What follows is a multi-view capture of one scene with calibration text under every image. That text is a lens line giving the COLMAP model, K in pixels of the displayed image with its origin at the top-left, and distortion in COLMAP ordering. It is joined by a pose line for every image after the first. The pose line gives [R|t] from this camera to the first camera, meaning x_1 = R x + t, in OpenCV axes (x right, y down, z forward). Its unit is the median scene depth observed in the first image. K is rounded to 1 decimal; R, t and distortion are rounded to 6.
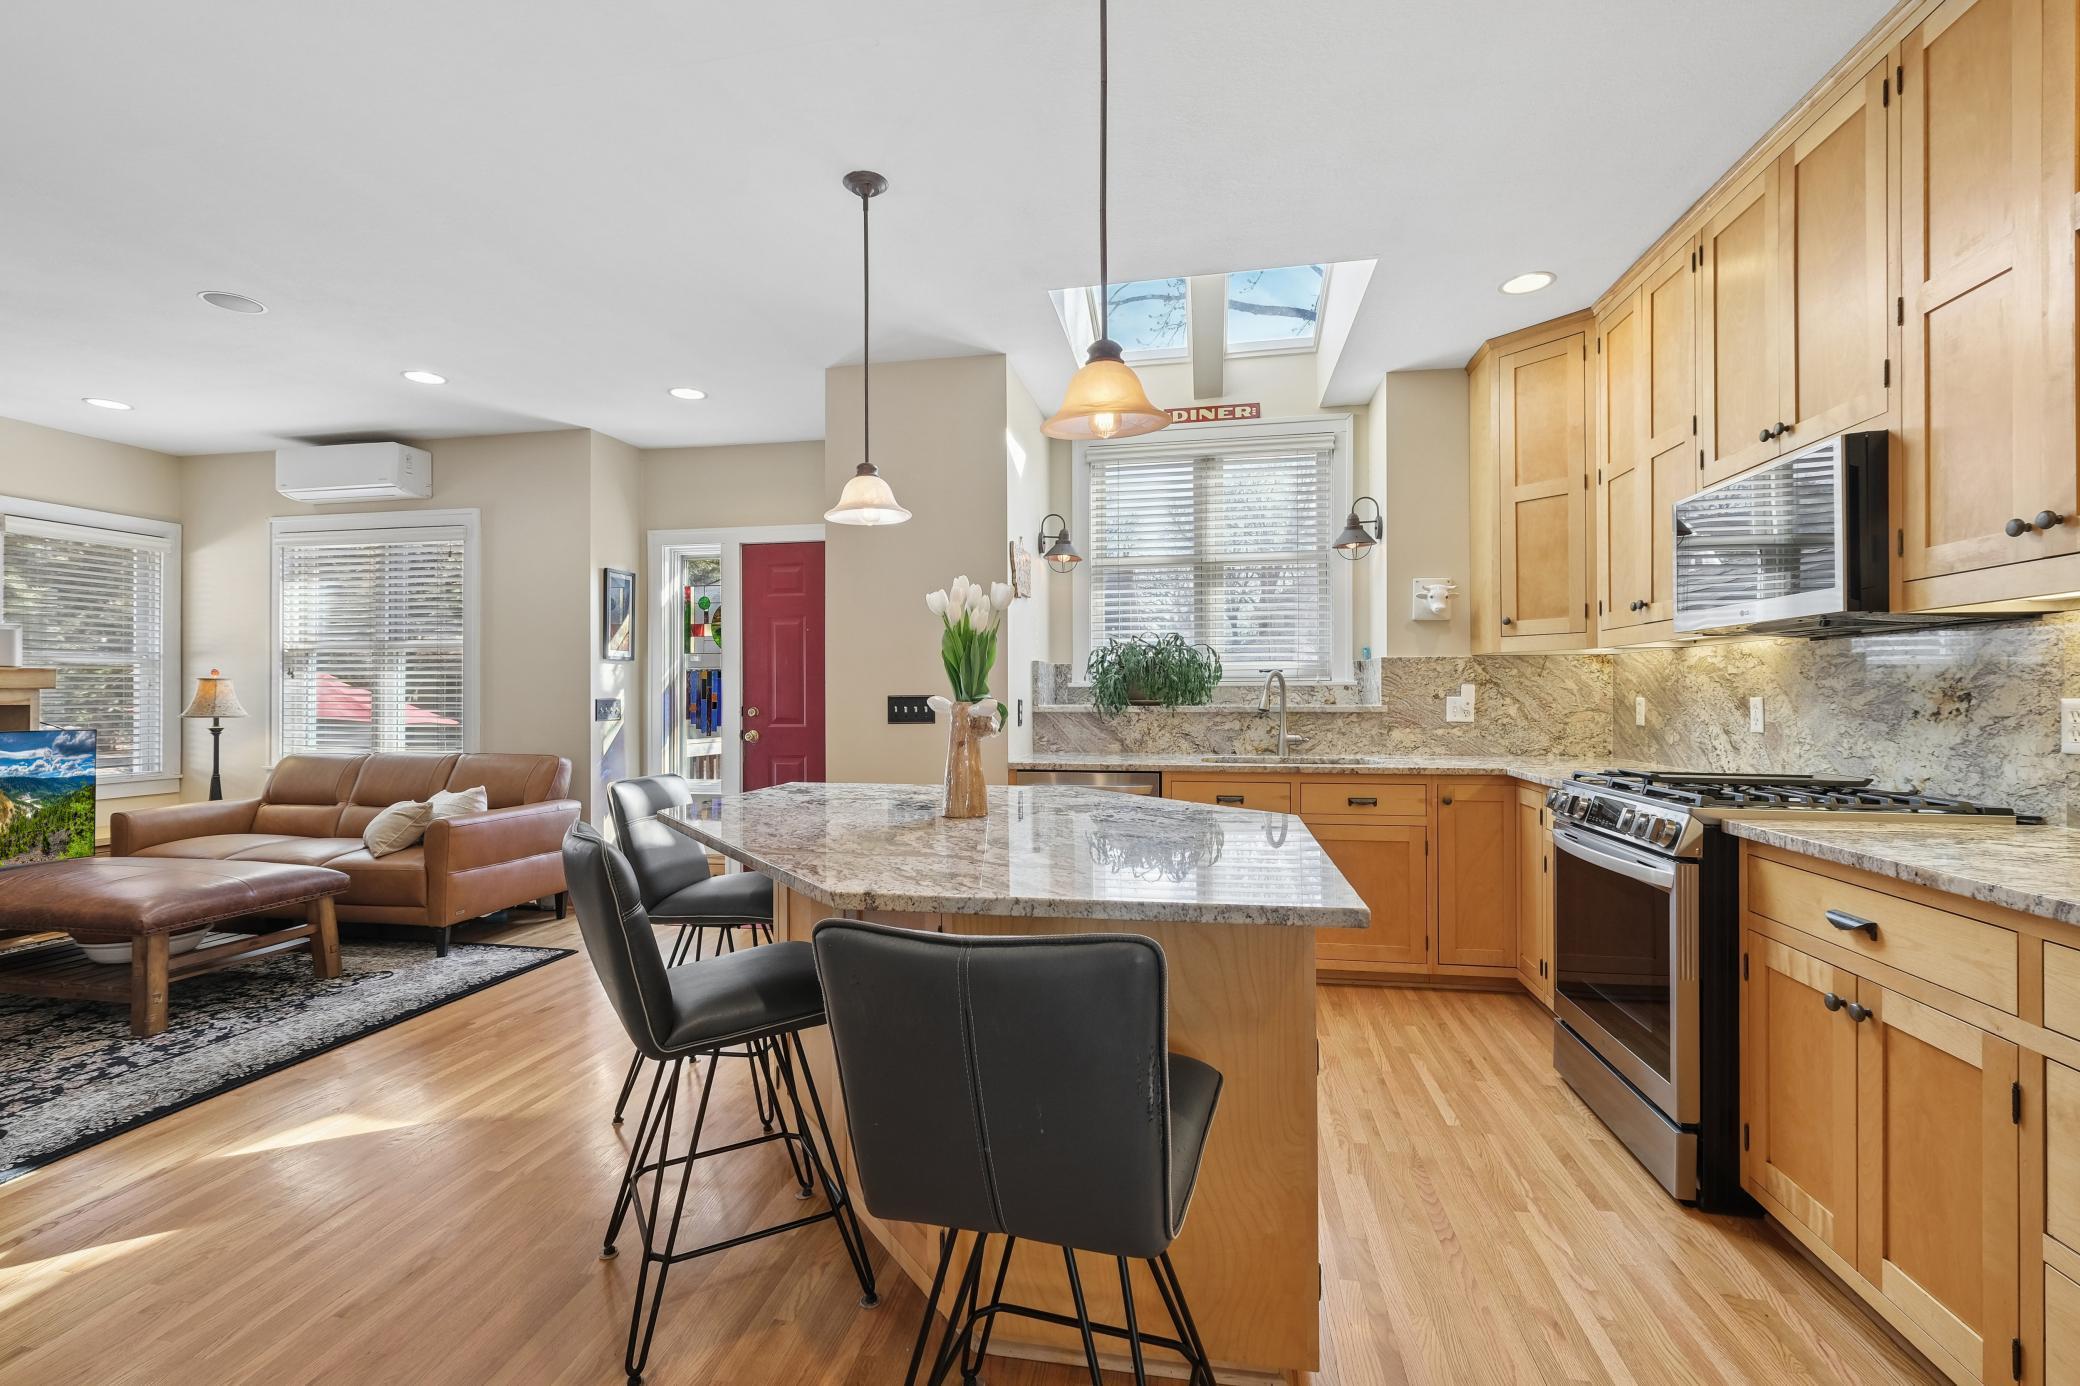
lens RADIAL K [[914.5, 0, 1033.2], [0, 914.5, 689.6], [0, 0, 1]] dist [-0.001980, 0.000207]
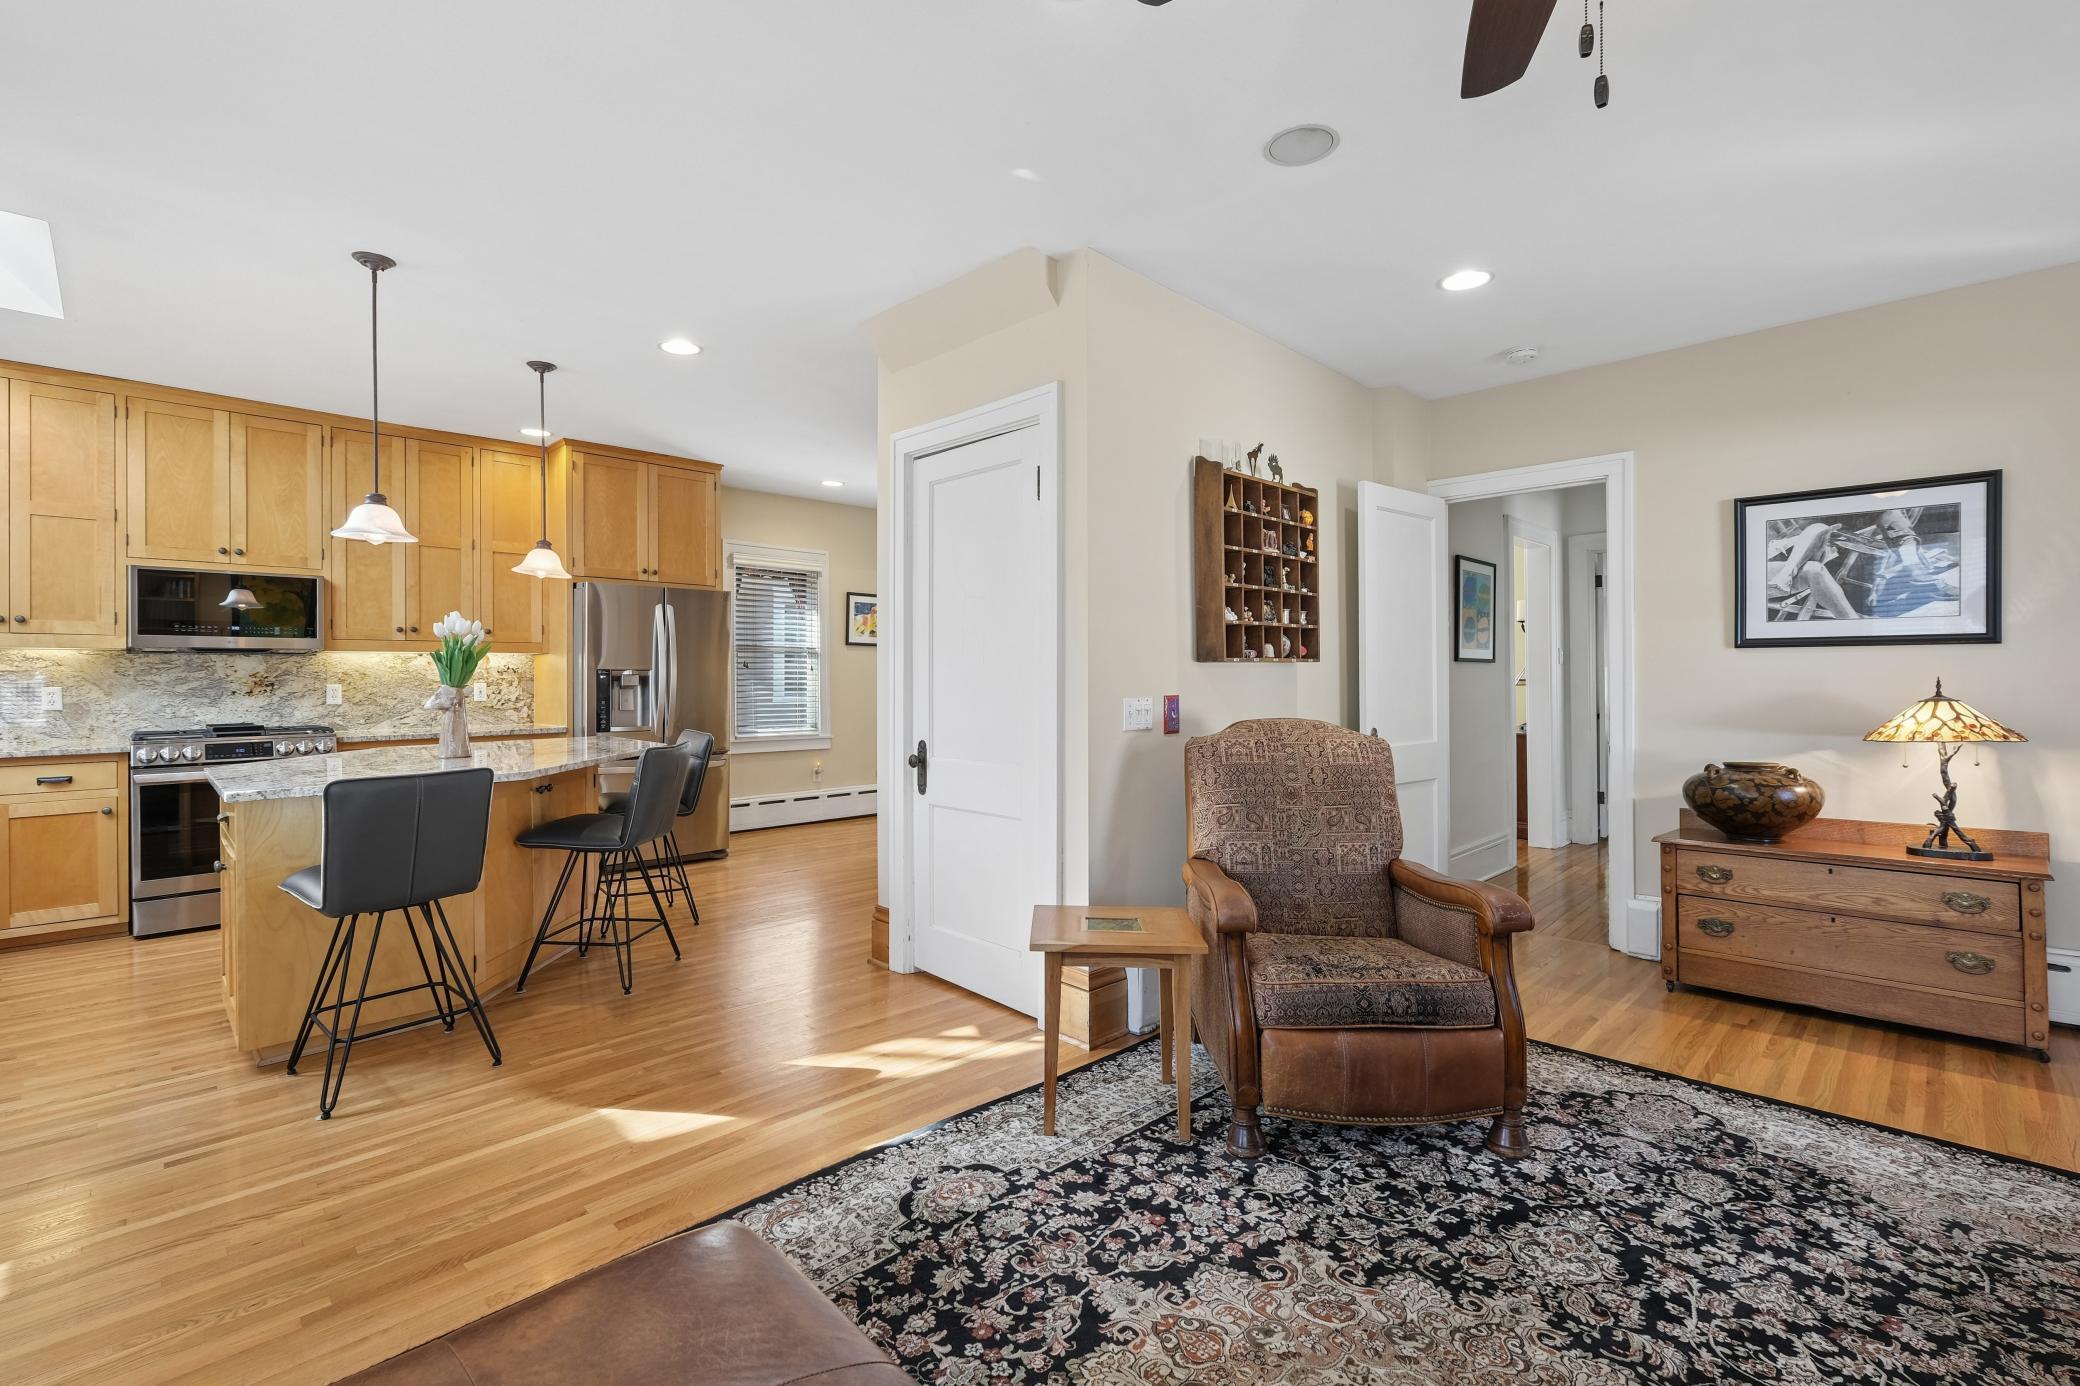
lens RADIAL K [[914.5, 0, 1026.8], [0, 914.5, 680.0], [0, 0, 1]] dist [-0.001980, 0.000207]
pose [[-0.824285, 0.003293, 0.566165, -1.121629], [0.003011, 0.999994, -0.001431, 0.002973], [-0.566167, 0.000525, -0.824291, 1.073812]]
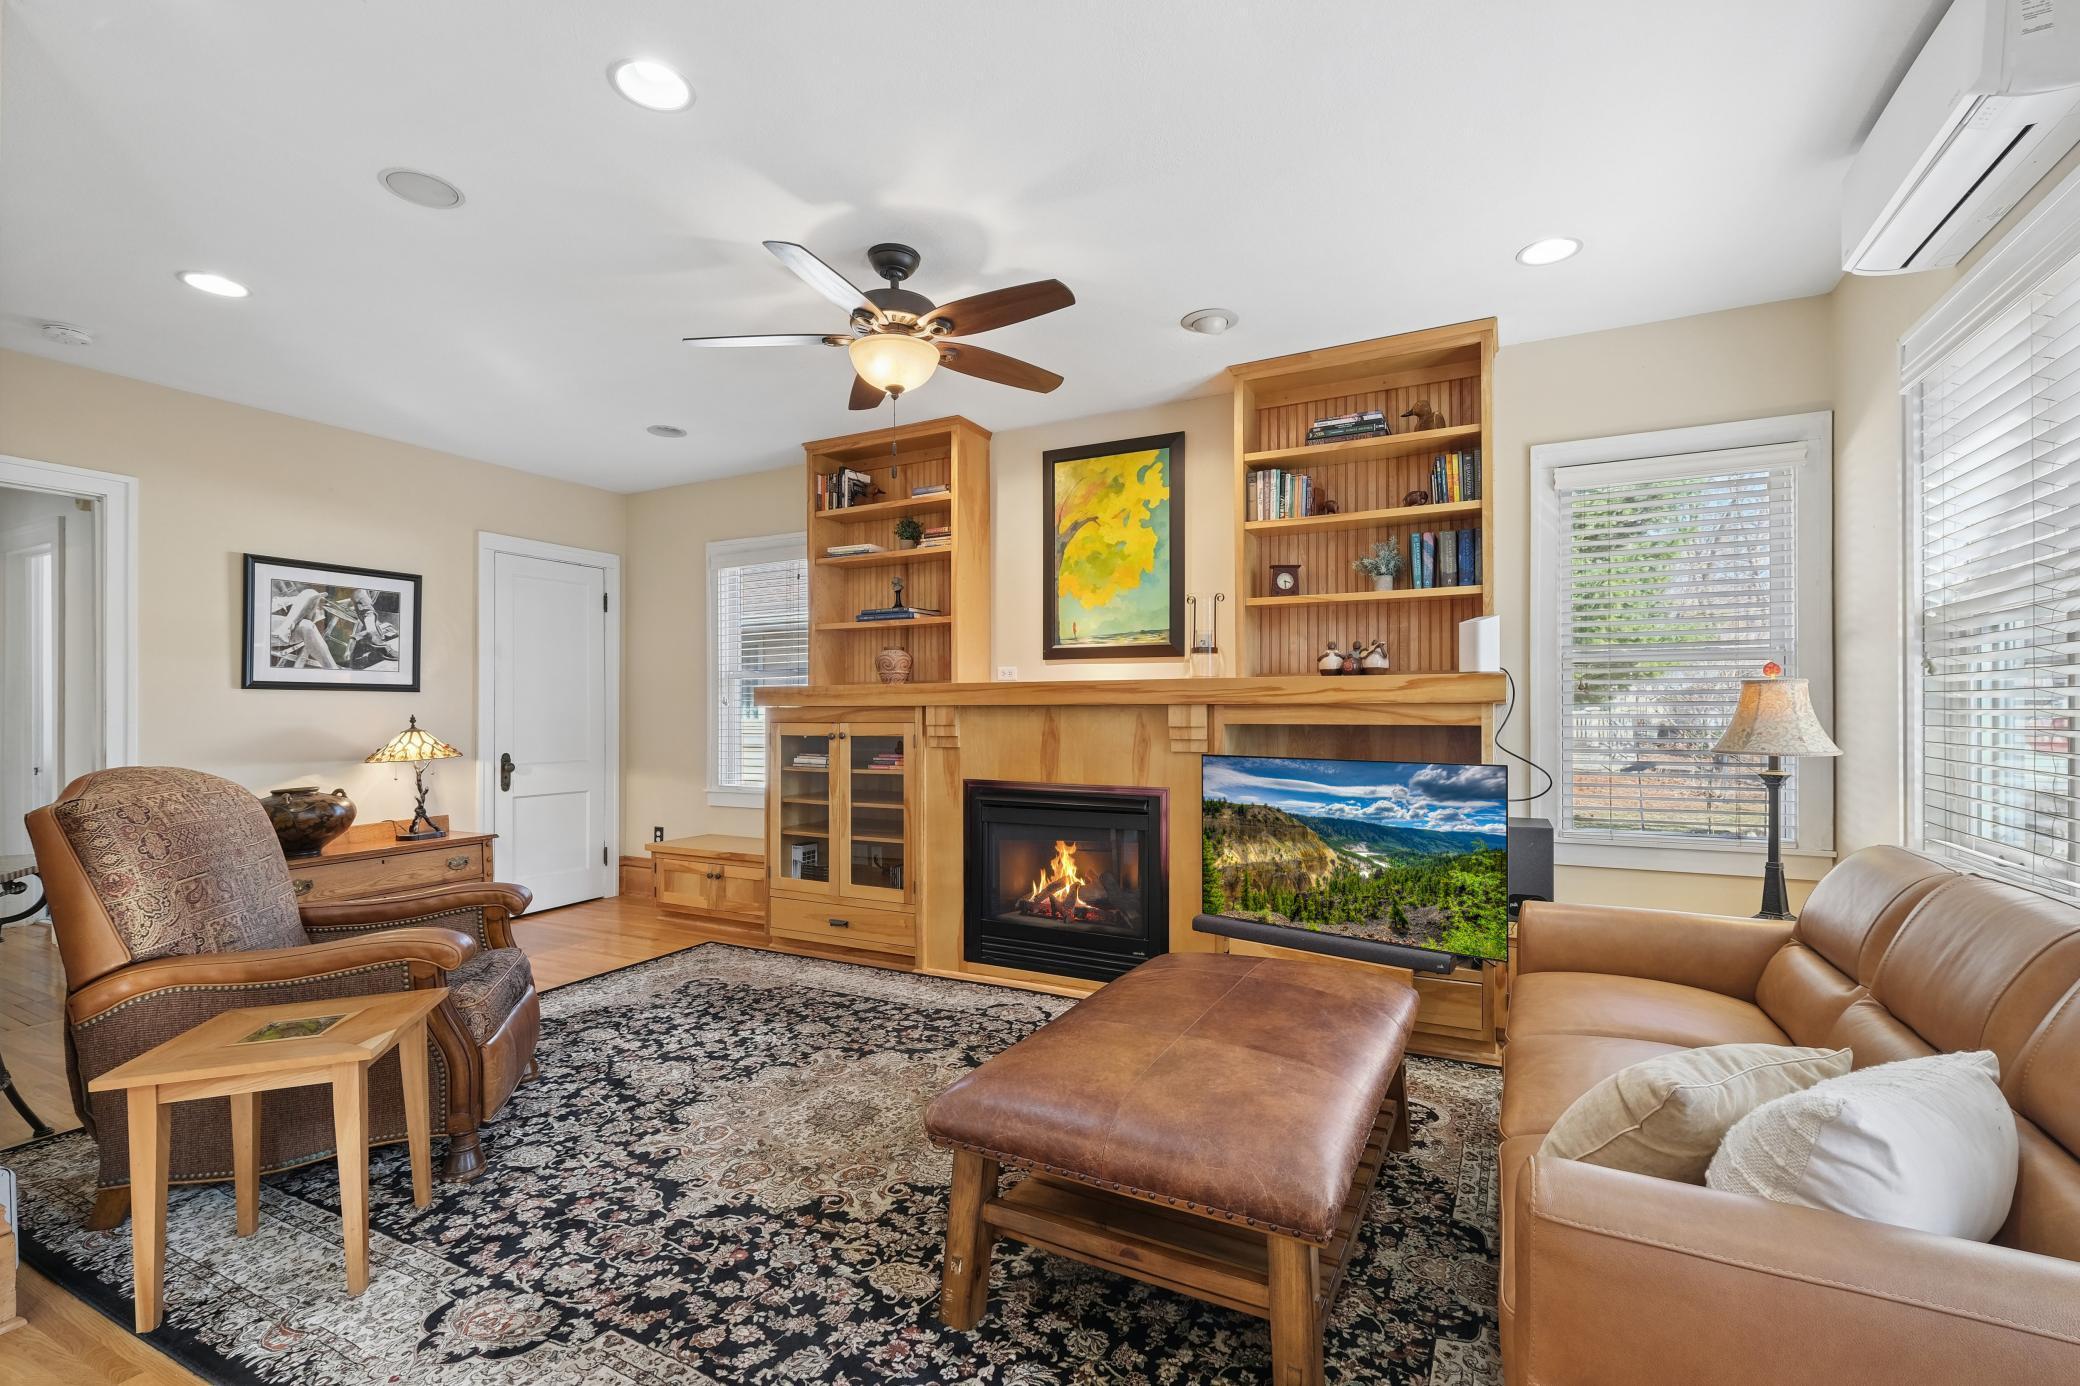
lens RADIAL K [[914.5, 0, 1042.7], [0, 914.5, 692.1], [0, 0, 1]] dist [-0.001980, 0.000207]
pose [[-0.283011, -0.020360, -0.958901, -0.380563], [0.009270, 0.999670, -0.023961, 0.008766], [0.959072, -0.015670, -0.282729, 1.041479]]
